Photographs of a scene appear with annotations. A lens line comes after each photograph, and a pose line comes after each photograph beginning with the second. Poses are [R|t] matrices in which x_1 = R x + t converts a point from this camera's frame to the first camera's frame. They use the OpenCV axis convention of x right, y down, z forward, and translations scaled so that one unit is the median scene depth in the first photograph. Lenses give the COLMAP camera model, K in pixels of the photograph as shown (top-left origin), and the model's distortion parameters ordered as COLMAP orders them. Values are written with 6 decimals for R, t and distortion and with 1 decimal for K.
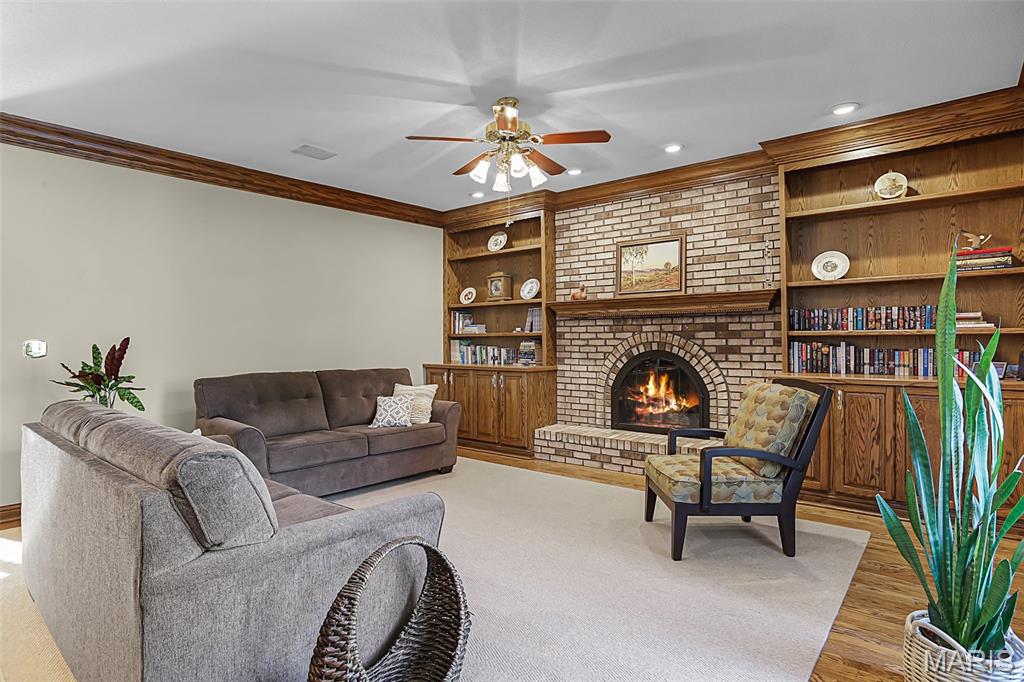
lens RADIAL K [[579.9, 0, 518.8], [0, 579.9, 338.3], [0, 0, 1]] dist [-0.024273, 0.002965]
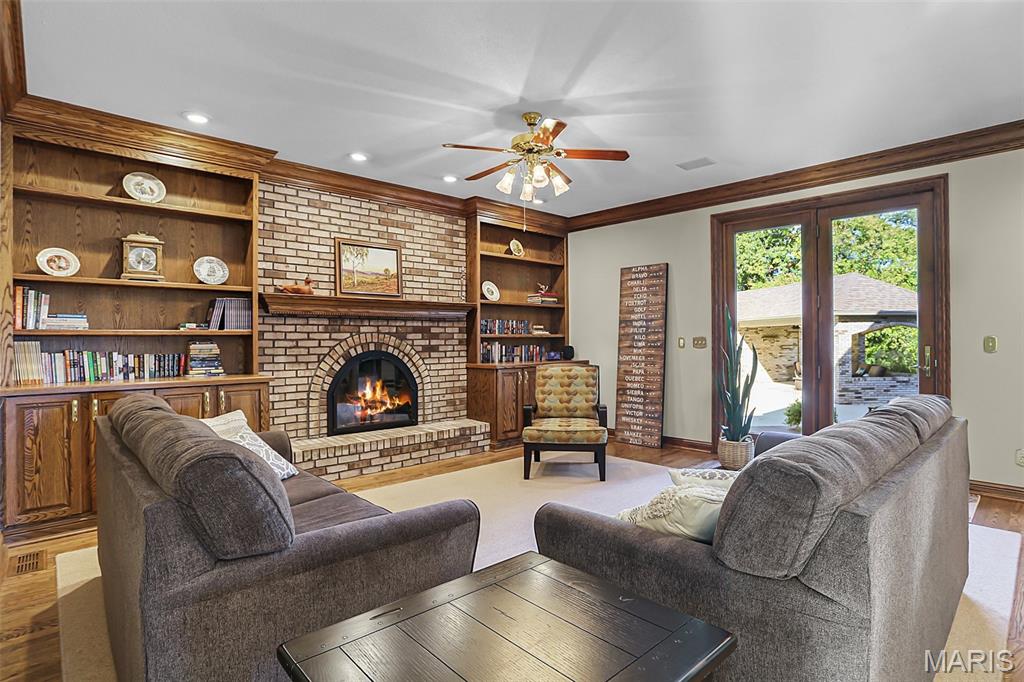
lens RADIAL K [[547.2, 0, 509.1], [0, 547.2, 340.8], [0, 0, 1]] dist [-0.003489, 0.000147]
pose [[0.115517, -0.000589, 0.993305, -0.713586], [-0.001200, 0.999999, 0.000733, 0.002259], [-0.993305, -0.001277, 0.115517, 0.641375]]
